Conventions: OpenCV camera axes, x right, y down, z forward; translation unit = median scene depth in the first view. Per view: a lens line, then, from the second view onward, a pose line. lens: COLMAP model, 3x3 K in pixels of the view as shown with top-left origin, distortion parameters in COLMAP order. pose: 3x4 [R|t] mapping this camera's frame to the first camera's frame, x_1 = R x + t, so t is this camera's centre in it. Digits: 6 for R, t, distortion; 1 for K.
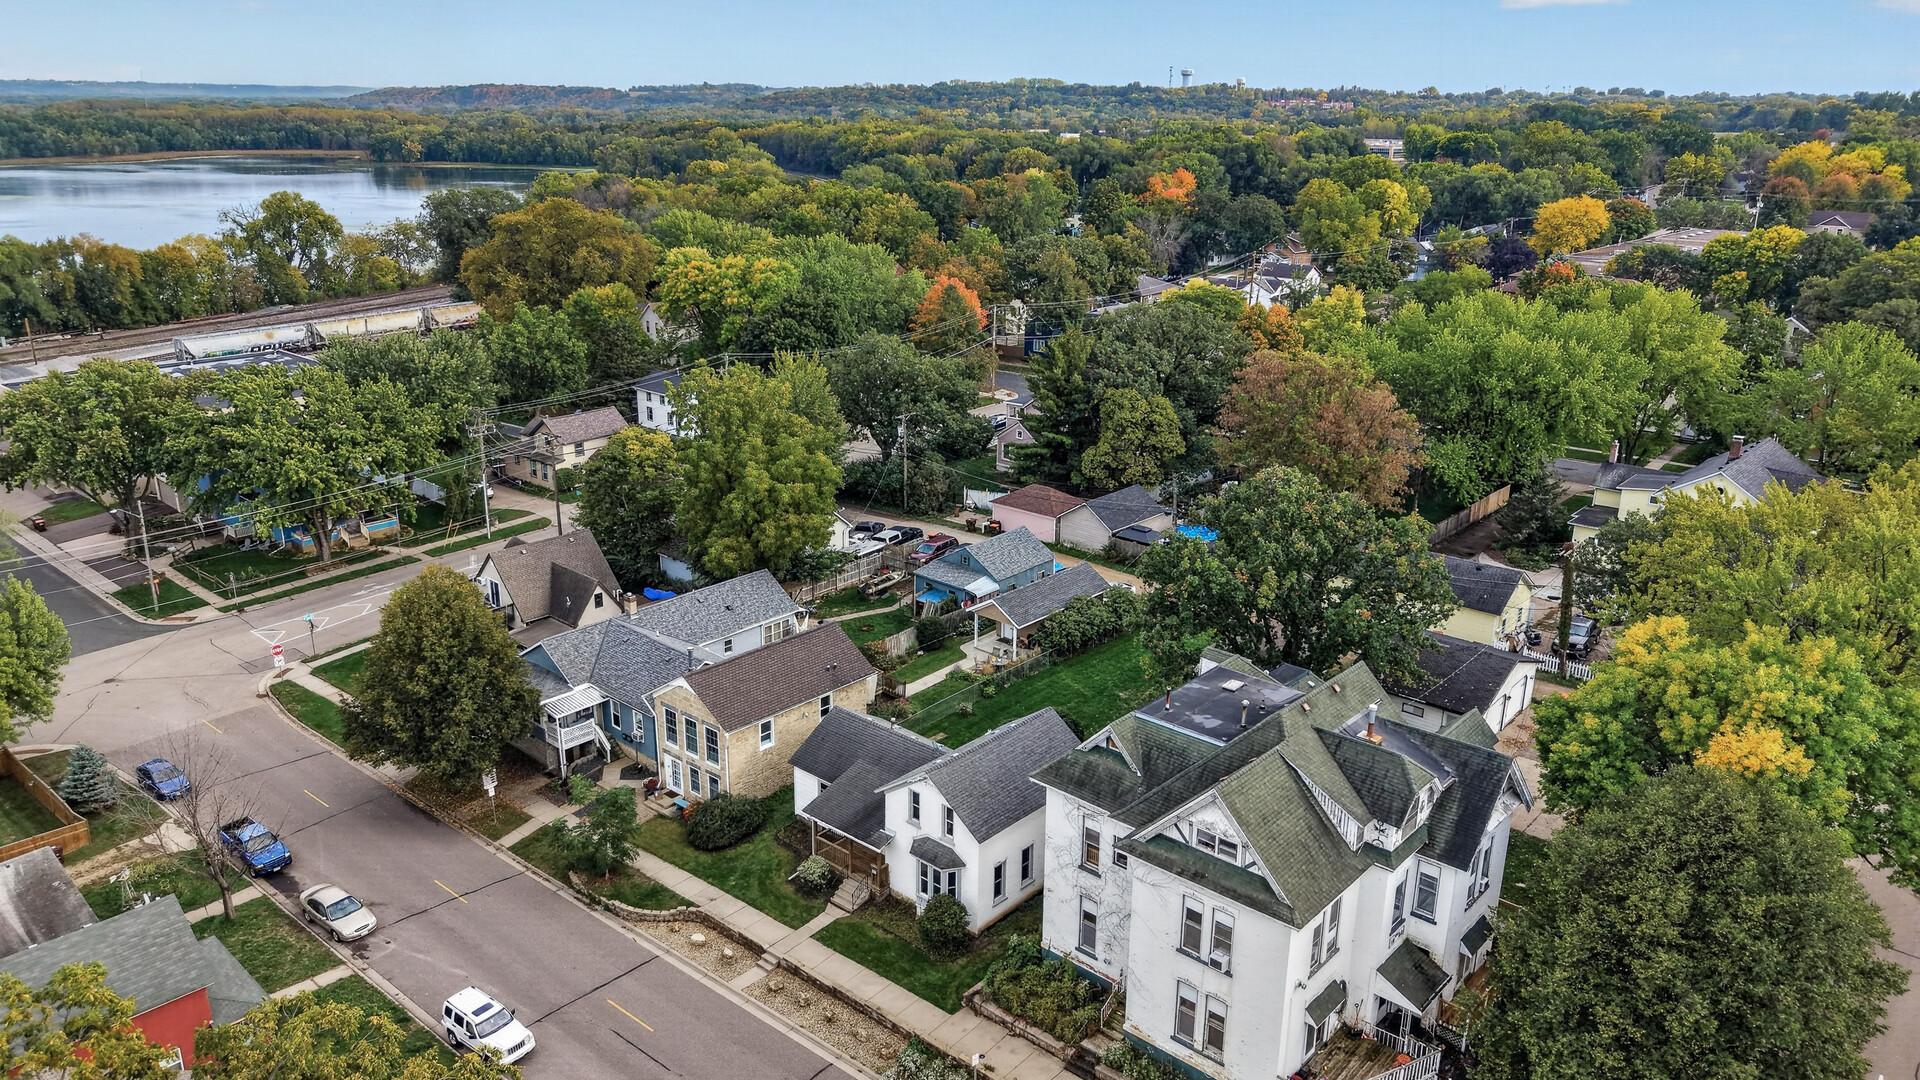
lens RADIAL K [[1328.3, 0, 951.1], [0, 1328.3, 533.2], [0, 0, 1]] dist [0.015913, -0.021420]
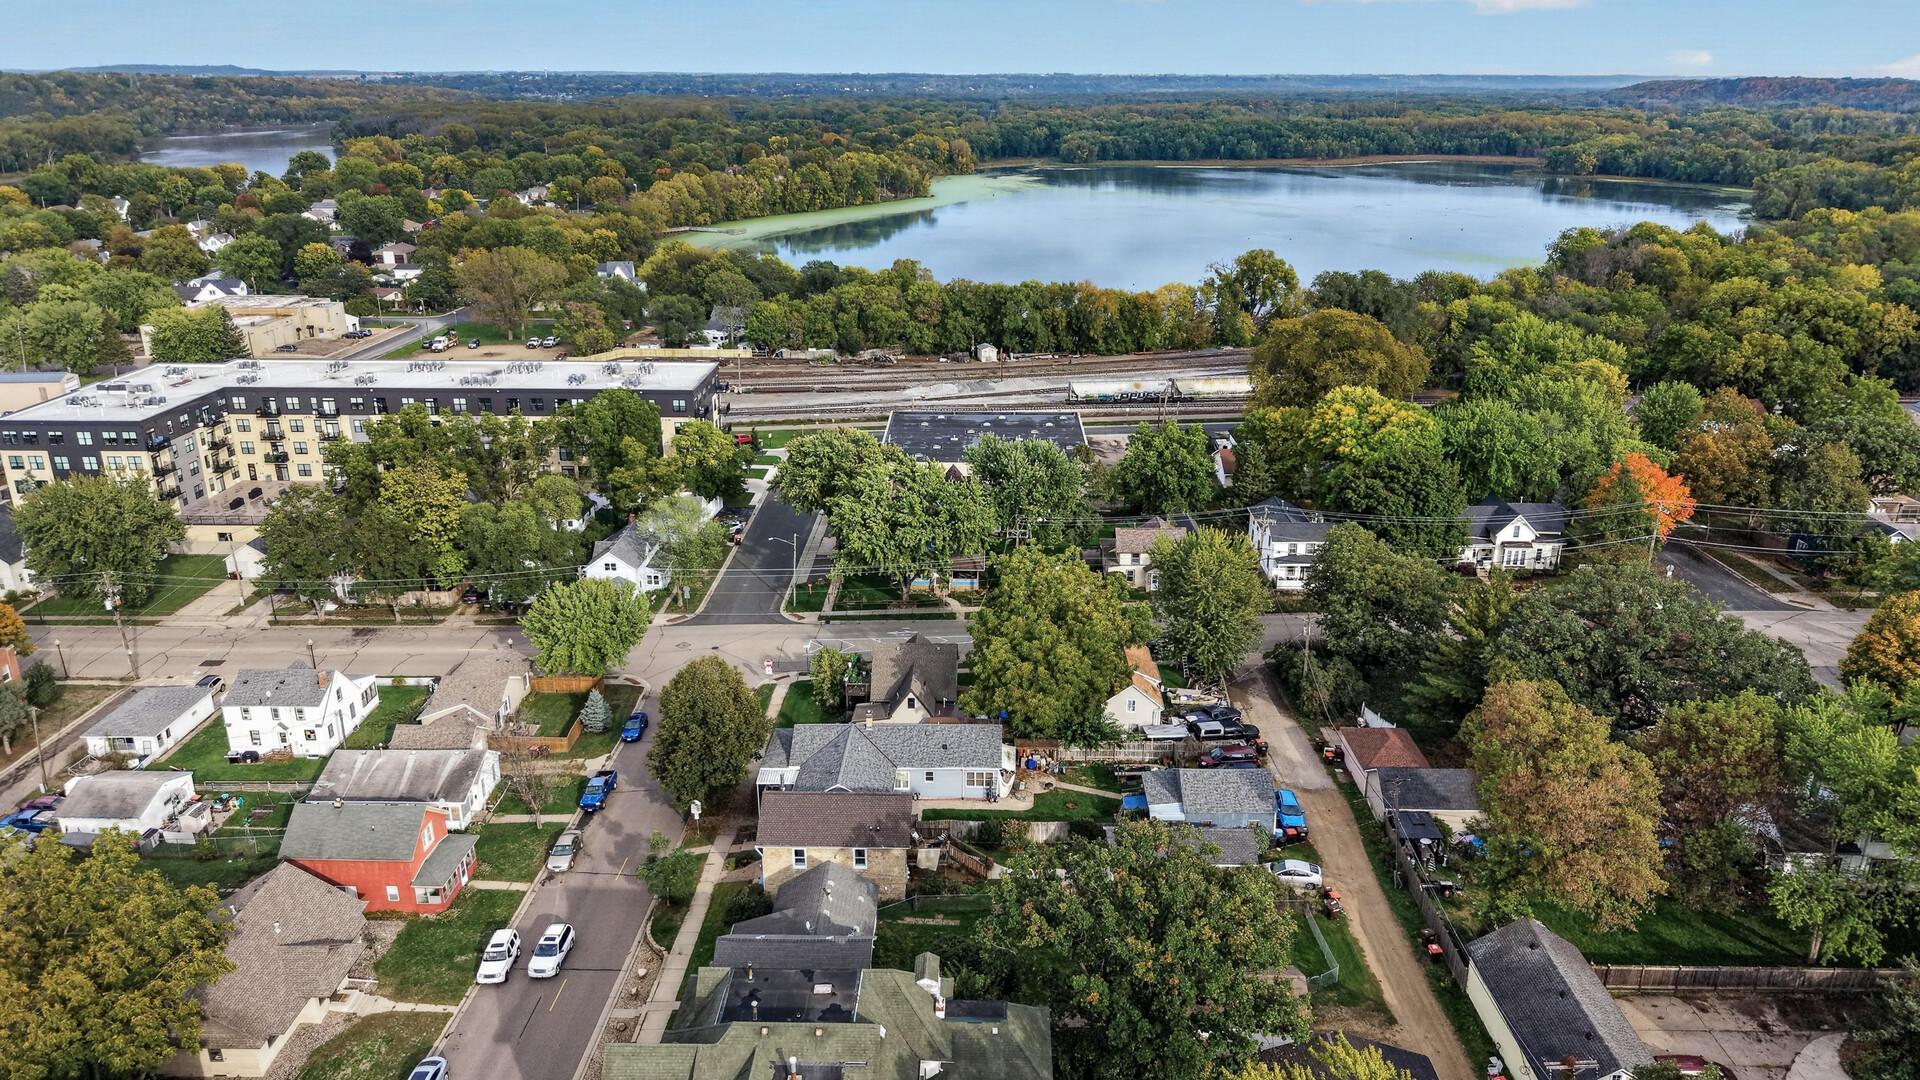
lens RADIAL K [[1278.4, 0, 978.3], [0, 1278.4, 541.2], [0, 0, 1]] dist [0.026818, -0.035245]
pose [[0.660136, 0.243377, -0.710625, 0.632039], [-0.226362, 0.966531, 0.120741, -0.271527], [0.716226, 0.081153, 0.693134, 0.177280]]
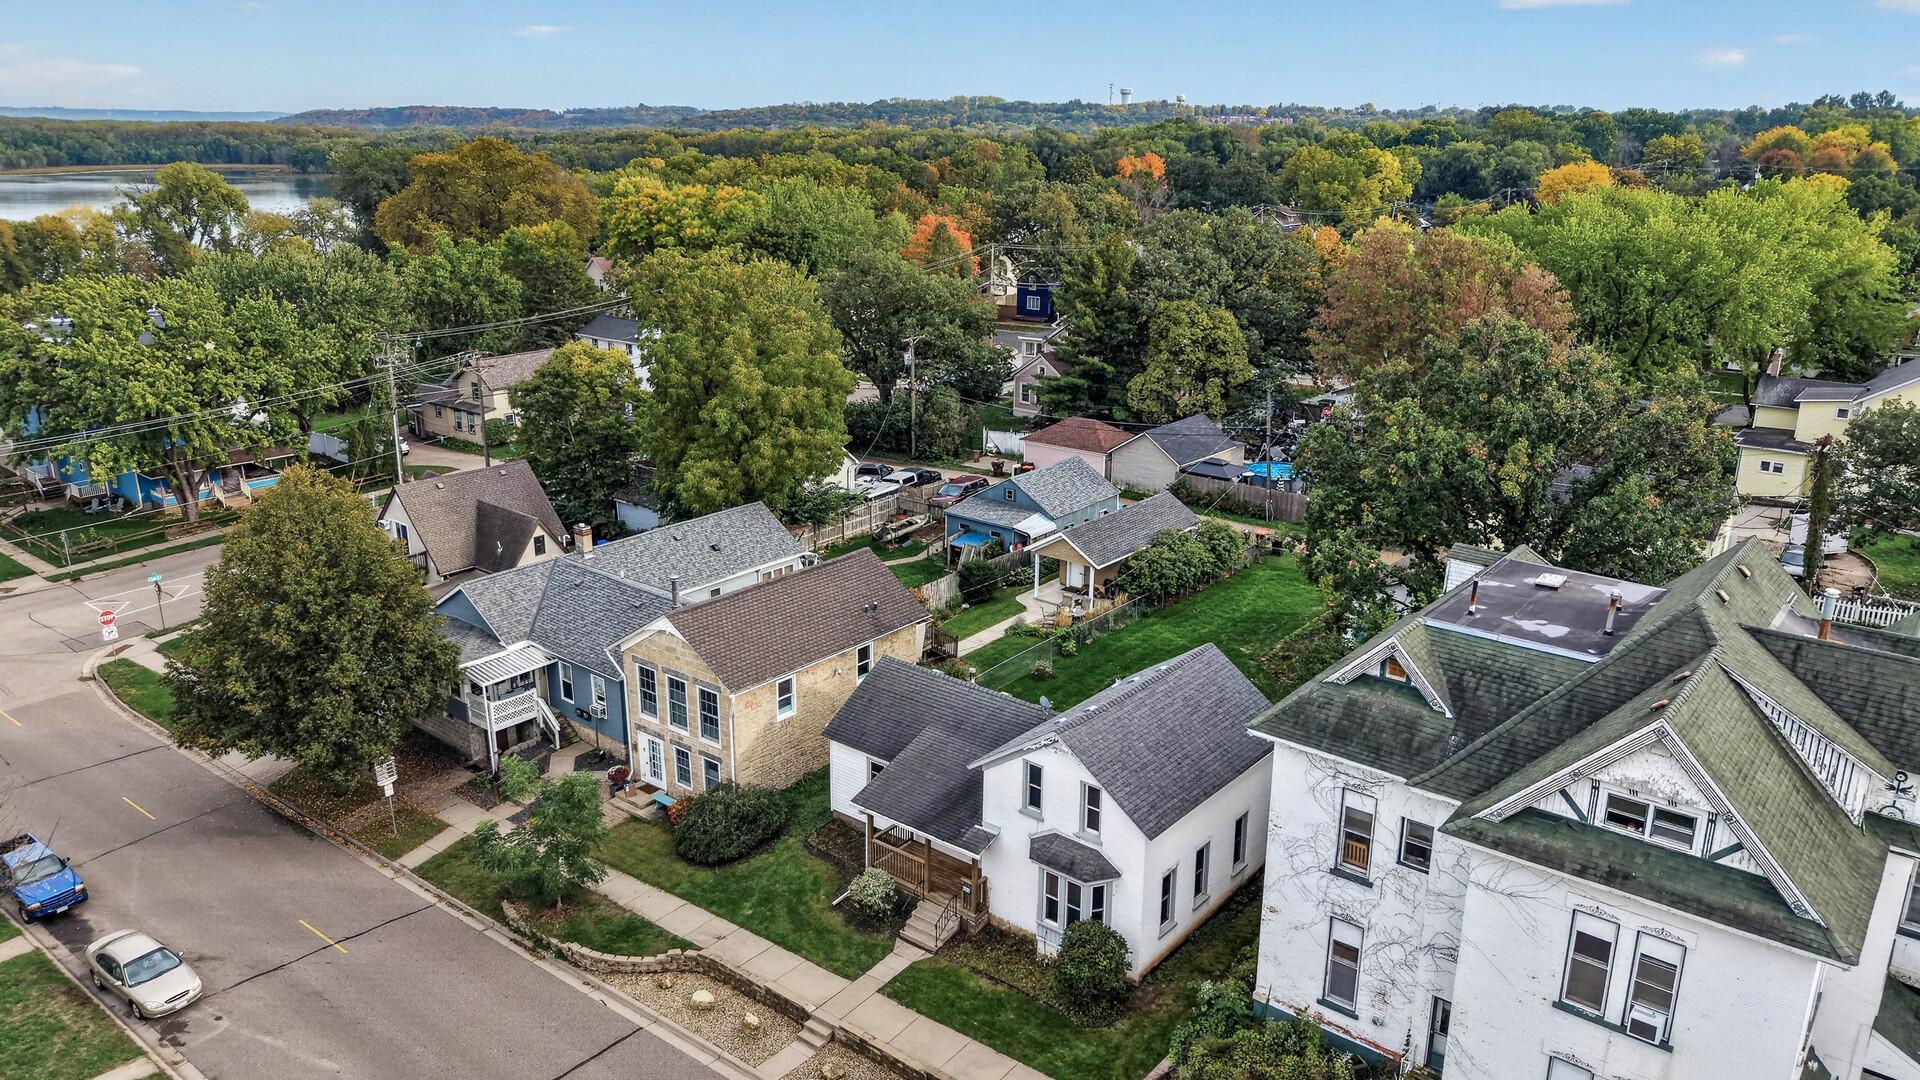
lens RADIAL K [[1328.3, 0, 952.4], [0, 1328.3, 538.6], [0, 0, 1]] dist [0.015913, -0.021420]
pose [[0.998928, -0.014697, 0.043905, -0.063703], [0.015288, 0.999797, -0.013154, 0.061379], [-0.043702, 0.013811, 0.998949, 0.232498]]
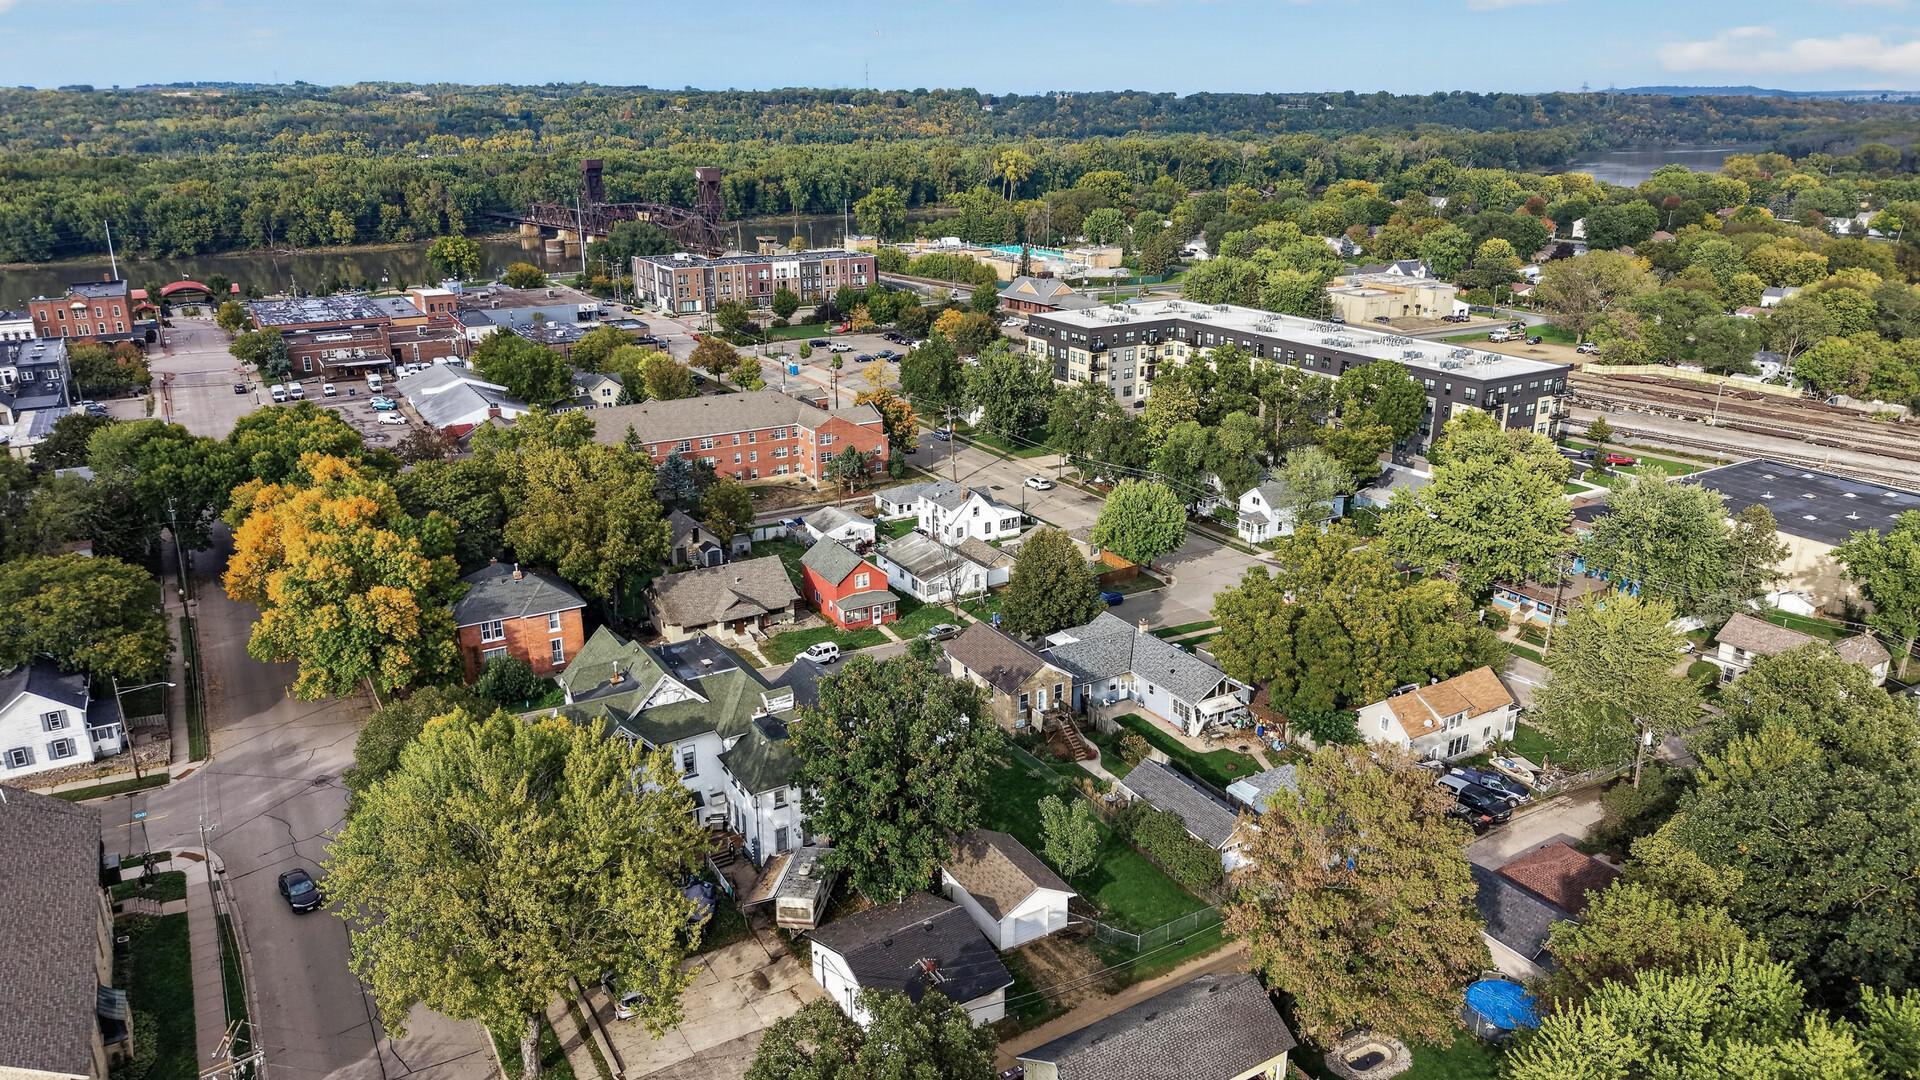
lens RADIAL K [[1278.4, 0, 963.5], [0, 1278.4, 576.1], [0, 0, 1]] dist [0.026818, -0.035245]
pose [[-0.302647, 0.317444, -0.898685, 0.973254], [-0.290085, 0.867491, 0.404116, -0.463065], [0.907885, 0.382999, -0.170458, 0.962013]]
